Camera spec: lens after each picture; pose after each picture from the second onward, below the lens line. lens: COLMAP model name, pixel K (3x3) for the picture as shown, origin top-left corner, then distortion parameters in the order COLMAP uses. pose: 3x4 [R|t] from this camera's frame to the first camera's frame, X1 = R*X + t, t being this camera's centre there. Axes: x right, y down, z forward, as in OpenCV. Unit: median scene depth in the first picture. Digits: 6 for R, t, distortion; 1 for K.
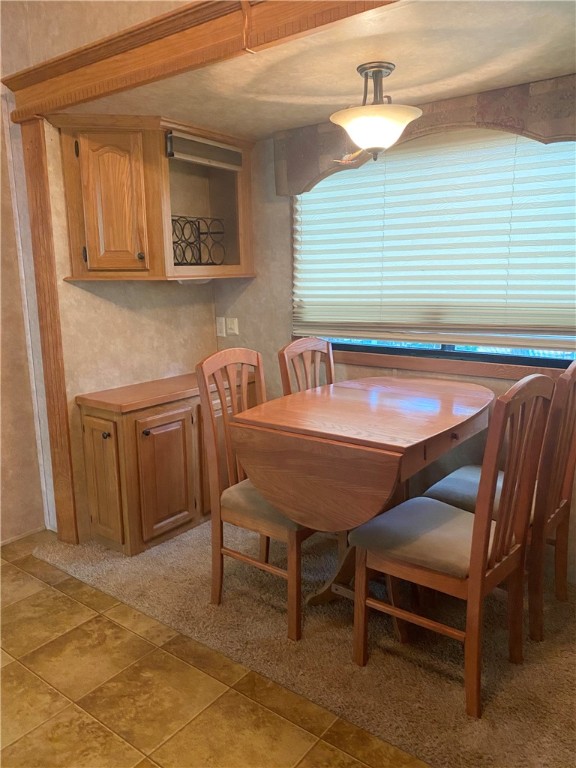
lens RADIAL K [[580.2, 0, 284.5], [0, 580.2, 386.4], [0, 0, 1]] dist [0.023586, -0.020343]
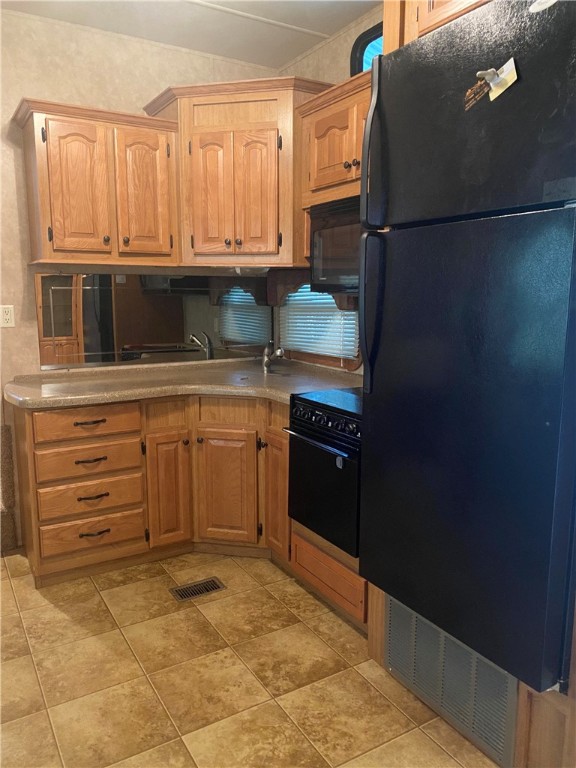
lens RADIAL K [[580.2, 0, 281.7], [0, 580.2, 382.3], [0, 0, 1]] dist [0.023586, -0.020343]
pose [[-0.927722, -0.038820, 0.371248, -0.582107], [0.086922, 0.944768, 0.316002, -0.308203], [-0.363010, 0.325432, -0.873108, 1.473856]]
